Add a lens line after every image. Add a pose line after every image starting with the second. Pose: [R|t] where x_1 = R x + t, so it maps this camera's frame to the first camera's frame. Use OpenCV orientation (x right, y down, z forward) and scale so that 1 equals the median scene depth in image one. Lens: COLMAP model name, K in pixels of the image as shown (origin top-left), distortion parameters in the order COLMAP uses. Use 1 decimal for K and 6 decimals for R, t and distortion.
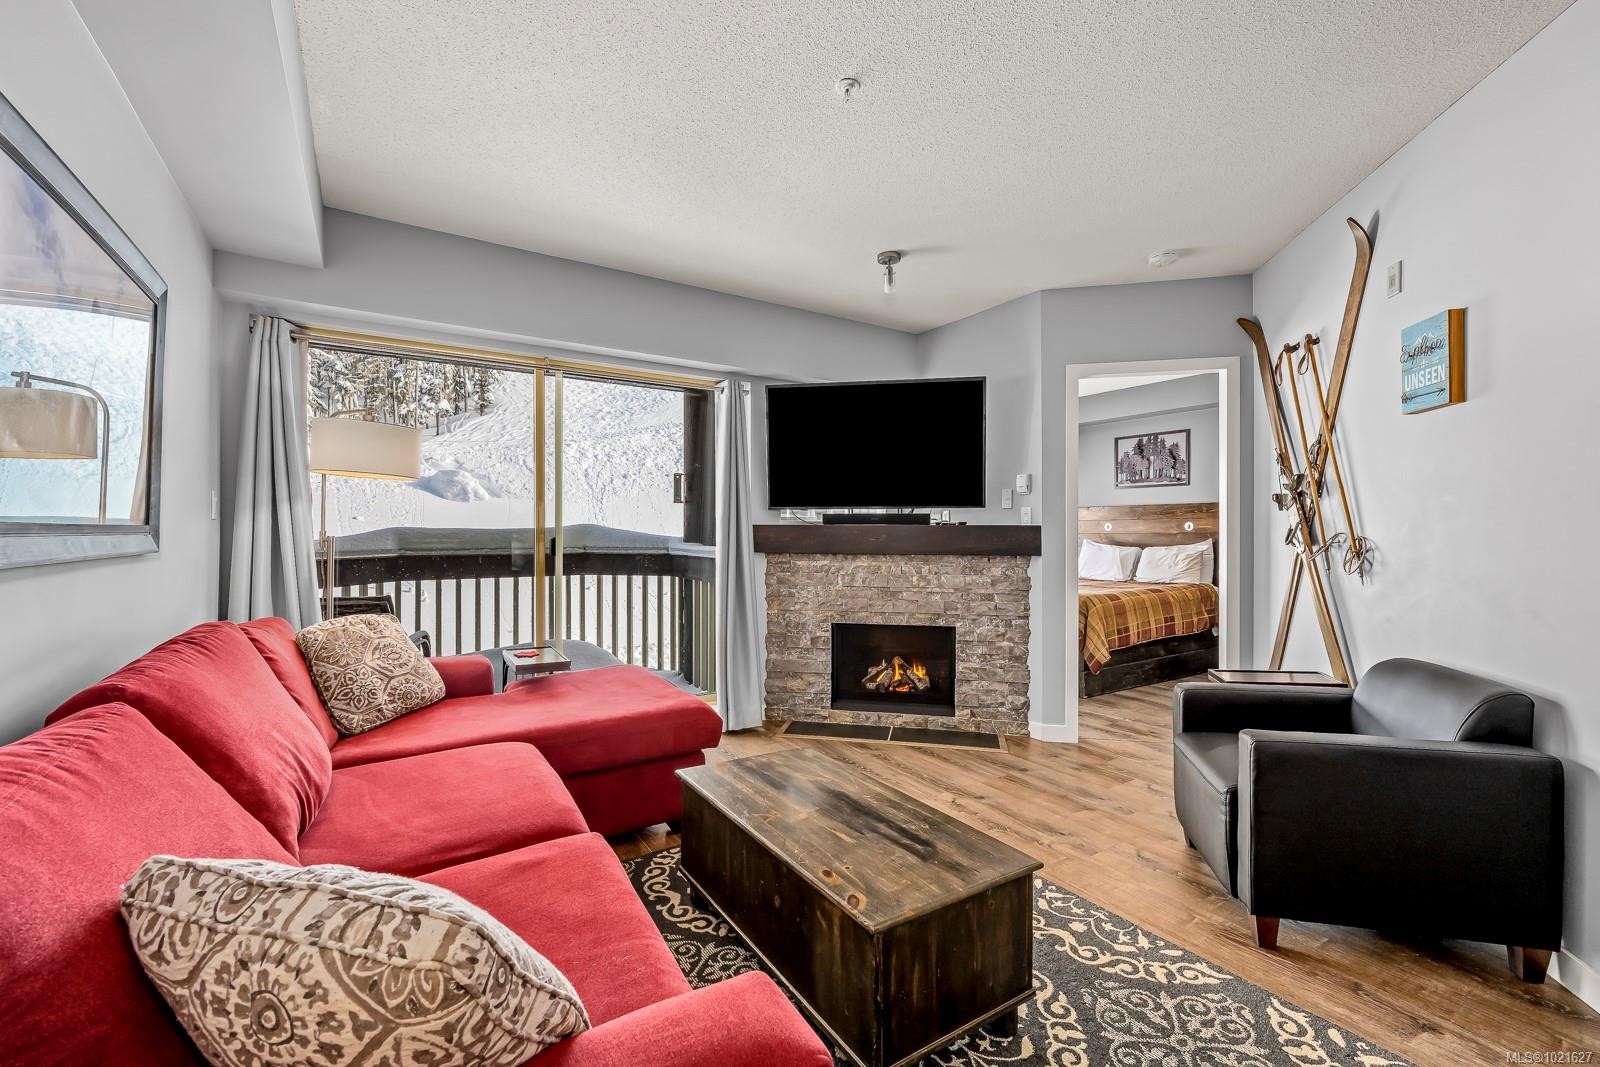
lens RADIAL K [[669.2, 0, 800.5], [0, 669.2, 531.3], [0, 0, 1]] dist [-0.000310, -0.000472]
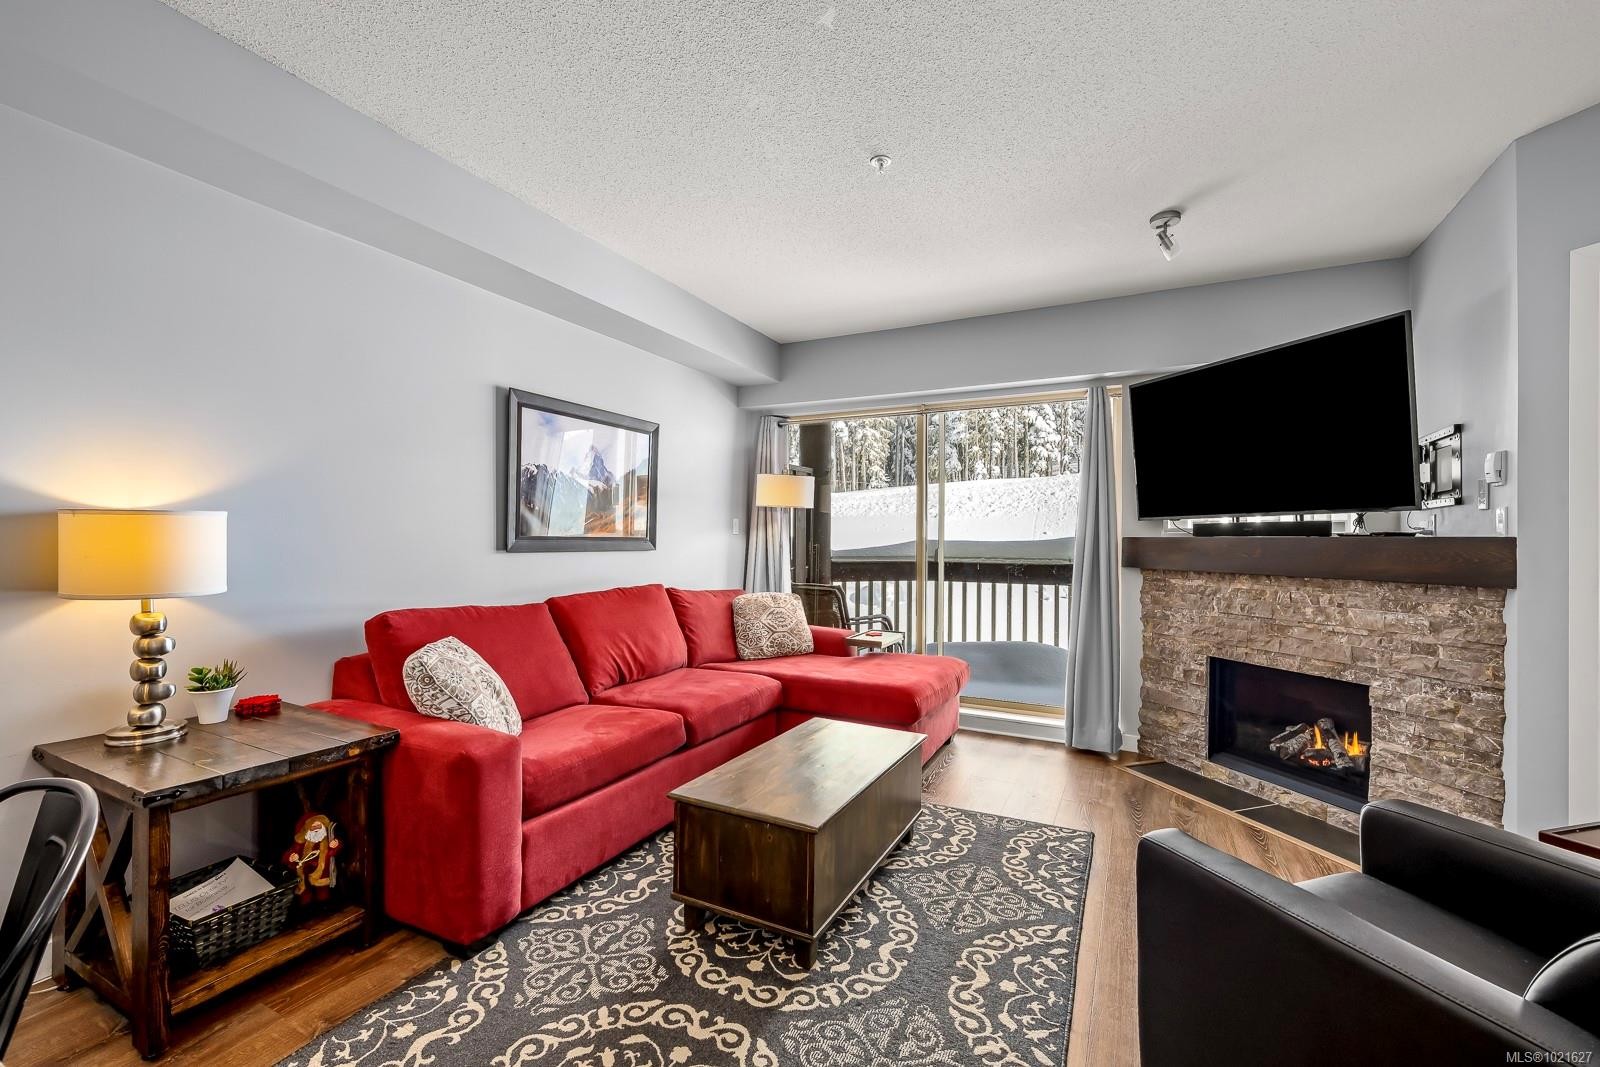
lens RADIAL K [[669.2, 0, 800.5], [0, 669.2, 540.7], [0, 0, 1]] dist [-0.000310, -0.000472]
pose [[0.504598, 0.002444, -0.863351, 0.523939], [-0.007785, 0.999968, -0.001719, 0.000169], [0.863319, 0.007589, 0.504601, 0.153574]]
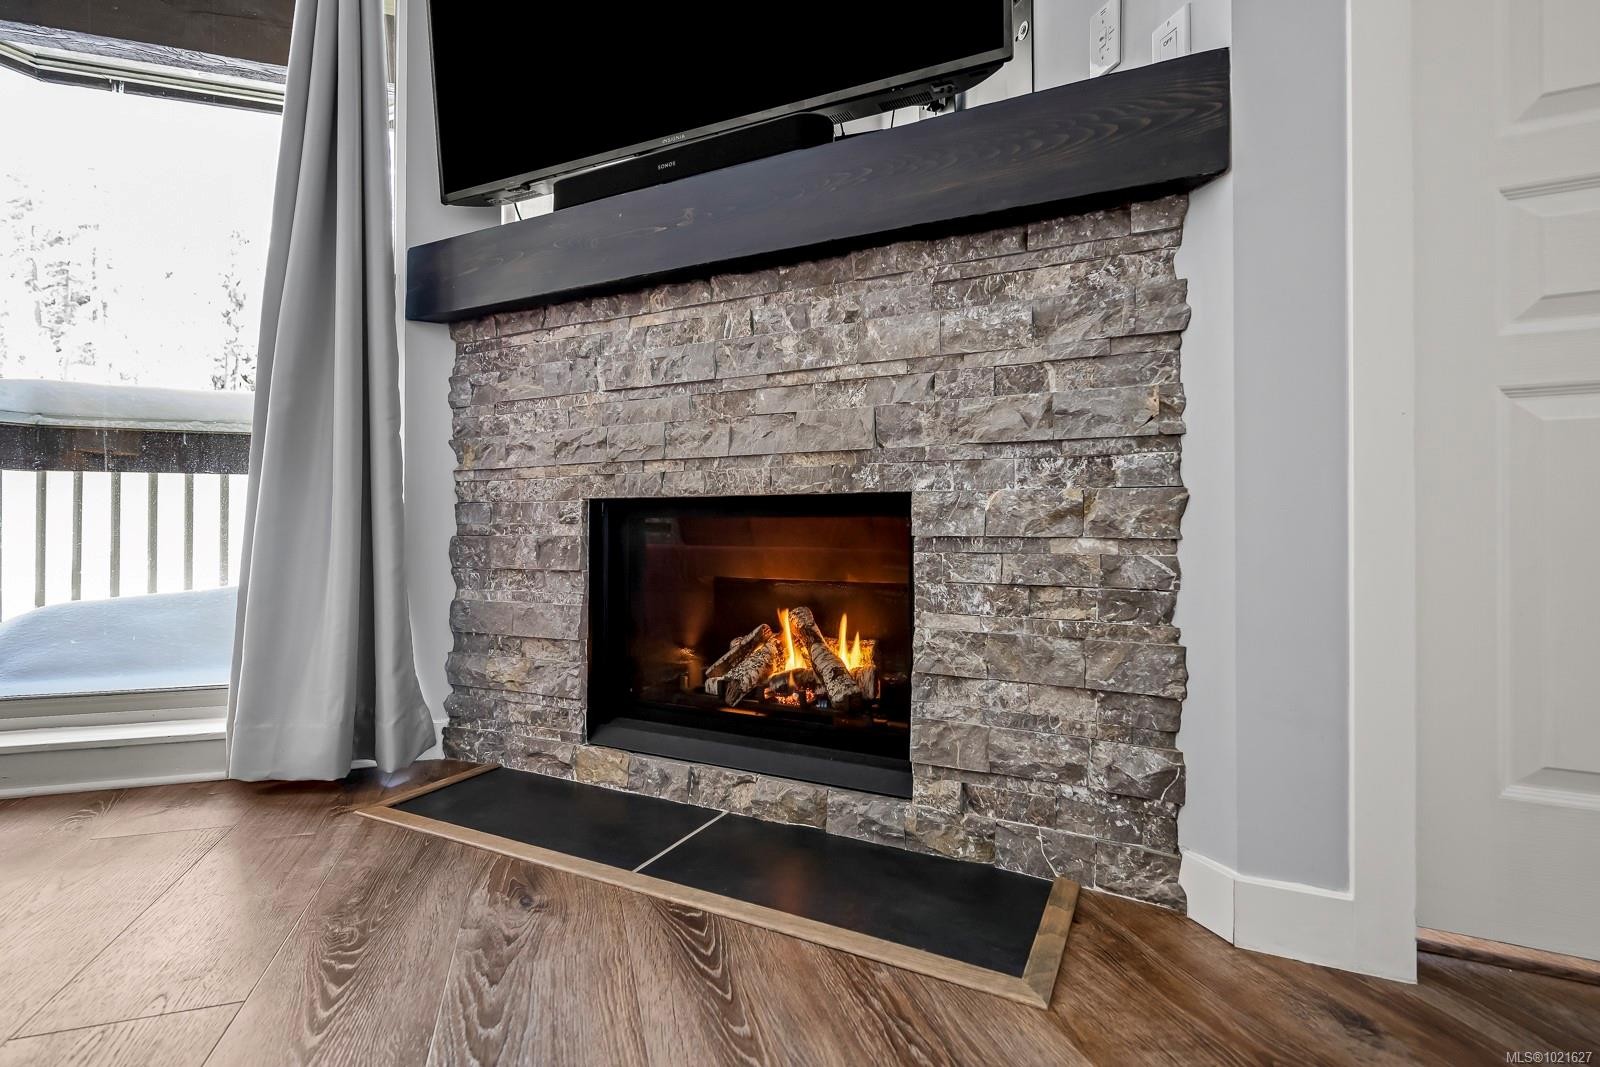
lens RADIAL K [[738.9, 0, 800.5], [0, 738.9, 525.6], [0, 0, 1]] dist [-0.003453, -0.000502]
pose [[0.968618, 0.000454, -0.248555, 0.263339], [-0.002767, 0.999956, -0.008955, 0.159633], [0.248540, 0.009362, 0.968576, 0.673049]]
